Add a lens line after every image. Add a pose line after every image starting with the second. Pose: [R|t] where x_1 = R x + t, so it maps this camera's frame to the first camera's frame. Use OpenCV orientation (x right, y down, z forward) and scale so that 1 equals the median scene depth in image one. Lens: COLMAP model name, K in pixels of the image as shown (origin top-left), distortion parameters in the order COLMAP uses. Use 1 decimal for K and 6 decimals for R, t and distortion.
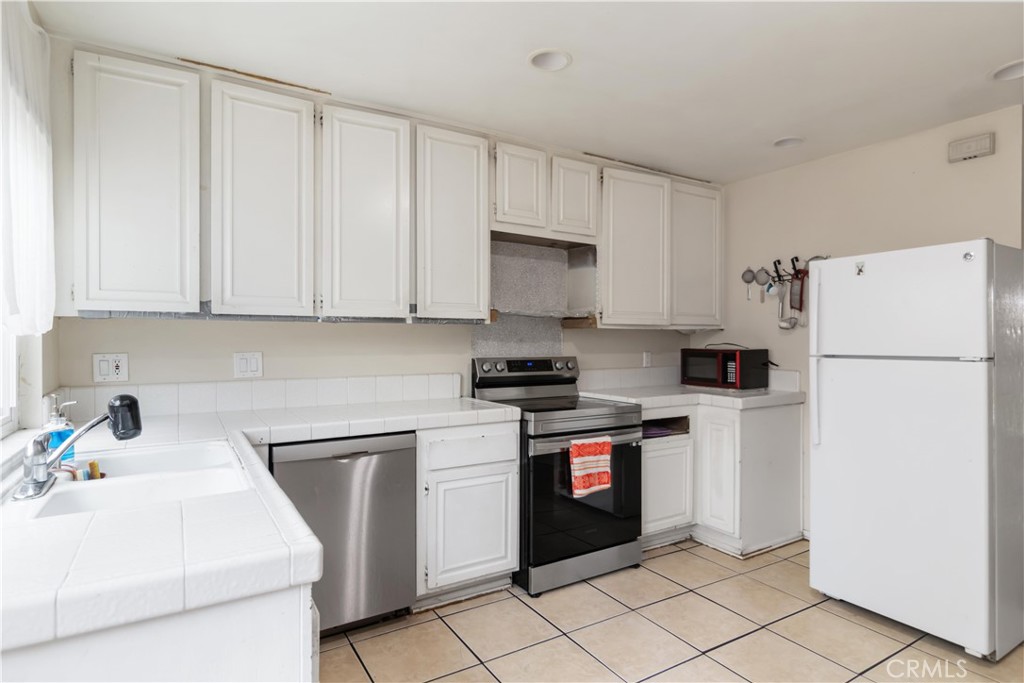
lens RADIAL K [[550.9, 0, 513.2], [0, 550.9, 338.3], [0, 0, 1]] dist [0.001689, -0.000105]
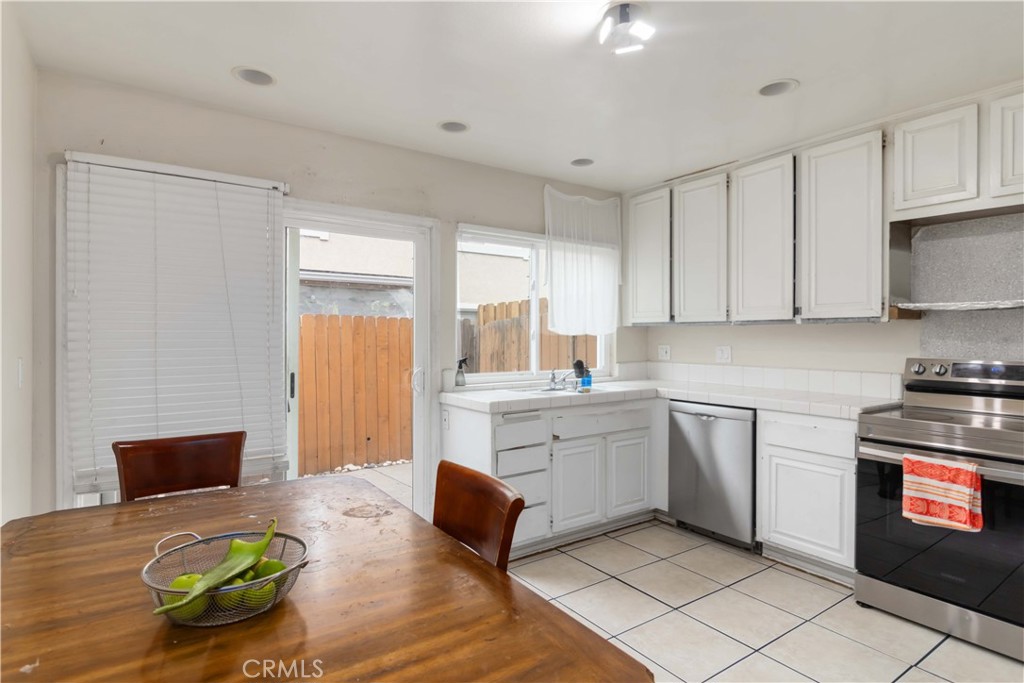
lens RADIAL K [[550.9, 0, 520.6], [0, 550.9, 344.9], [0, 0, 1]] dist [0.001689, -0.000105]
pose [[0.059573, 0.012936, -0.998140, 0.939612], [-0.003534, 0.999912, 0.012748, 0.004609], [0.998218, 0.002768, 0.059613, 0.341115]]
